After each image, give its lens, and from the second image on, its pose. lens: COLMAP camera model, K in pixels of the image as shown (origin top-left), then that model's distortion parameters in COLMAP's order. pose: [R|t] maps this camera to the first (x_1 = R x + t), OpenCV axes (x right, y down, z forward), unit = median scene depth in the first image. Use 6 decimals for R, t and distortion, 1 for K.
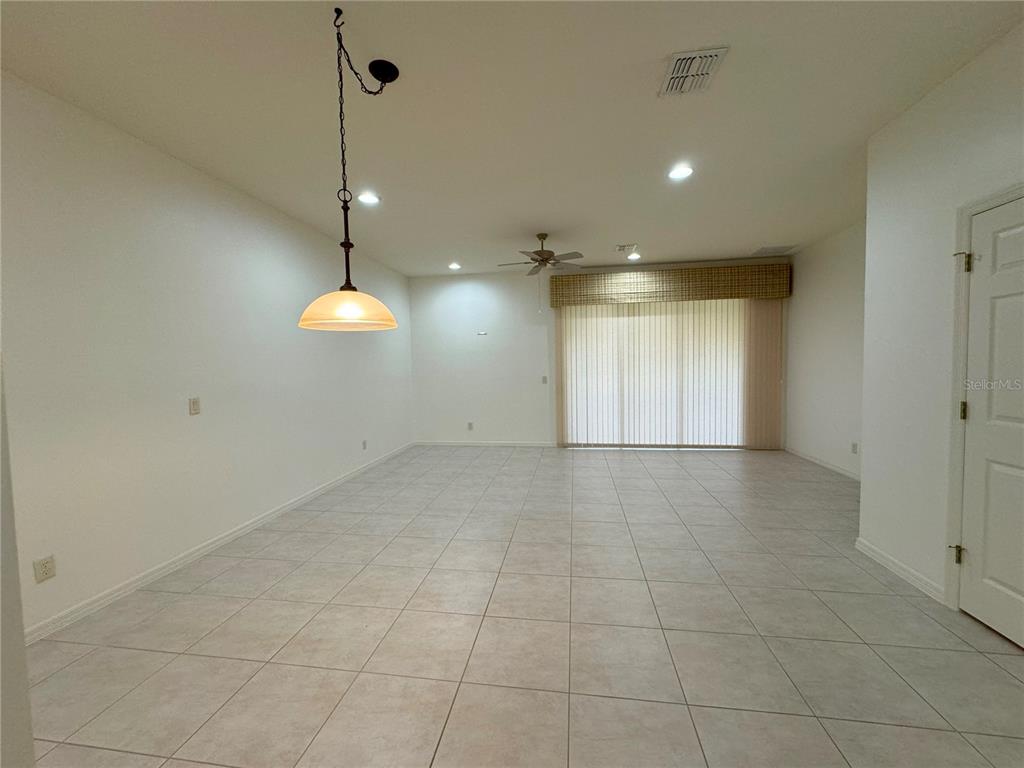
lens RADIAL K [[403.7, 0, 509.8], [0, 403.7, 383.9], [0, 0, 1]] dist [0.001813, -0.000772]
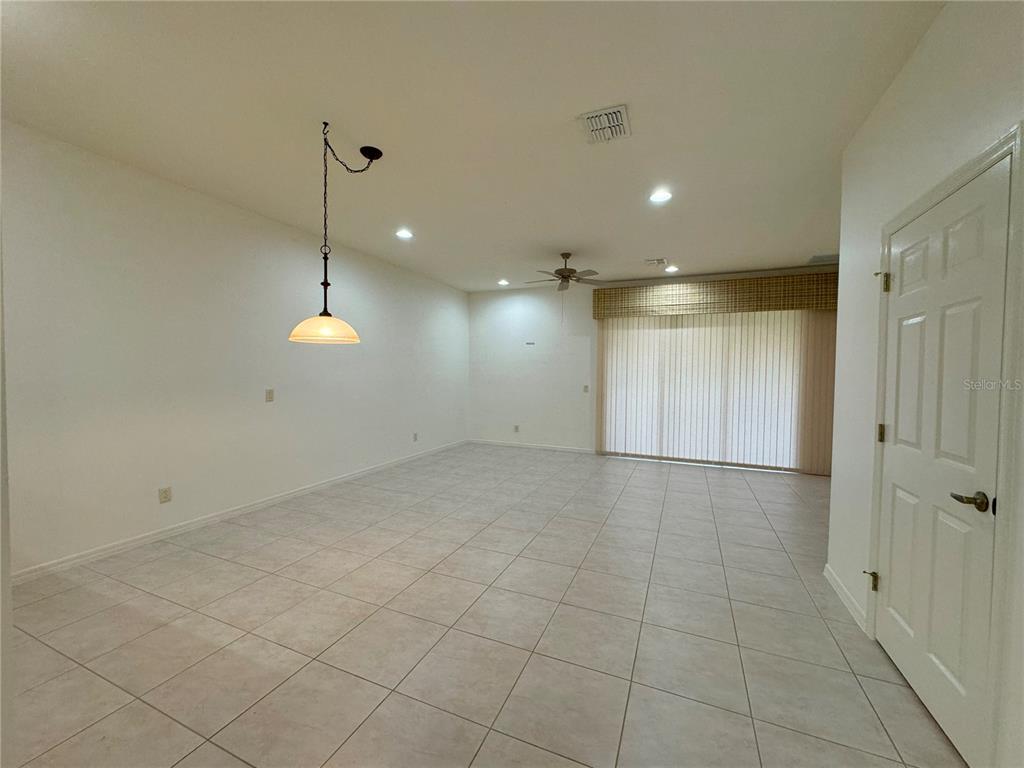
lens RADIAL K [[403.7, 0, 512.1], [0, 403.7, 384.5], [0, 0, 1]] dist [0.001813, -0.000772]
pose [[0.967378, 0.038983, -0.250318, 0.234473], [-0.043176, 0.999004, -0.011278, -0.001079], [0.249629, 0.021717, 0.968098, -0.080116]]
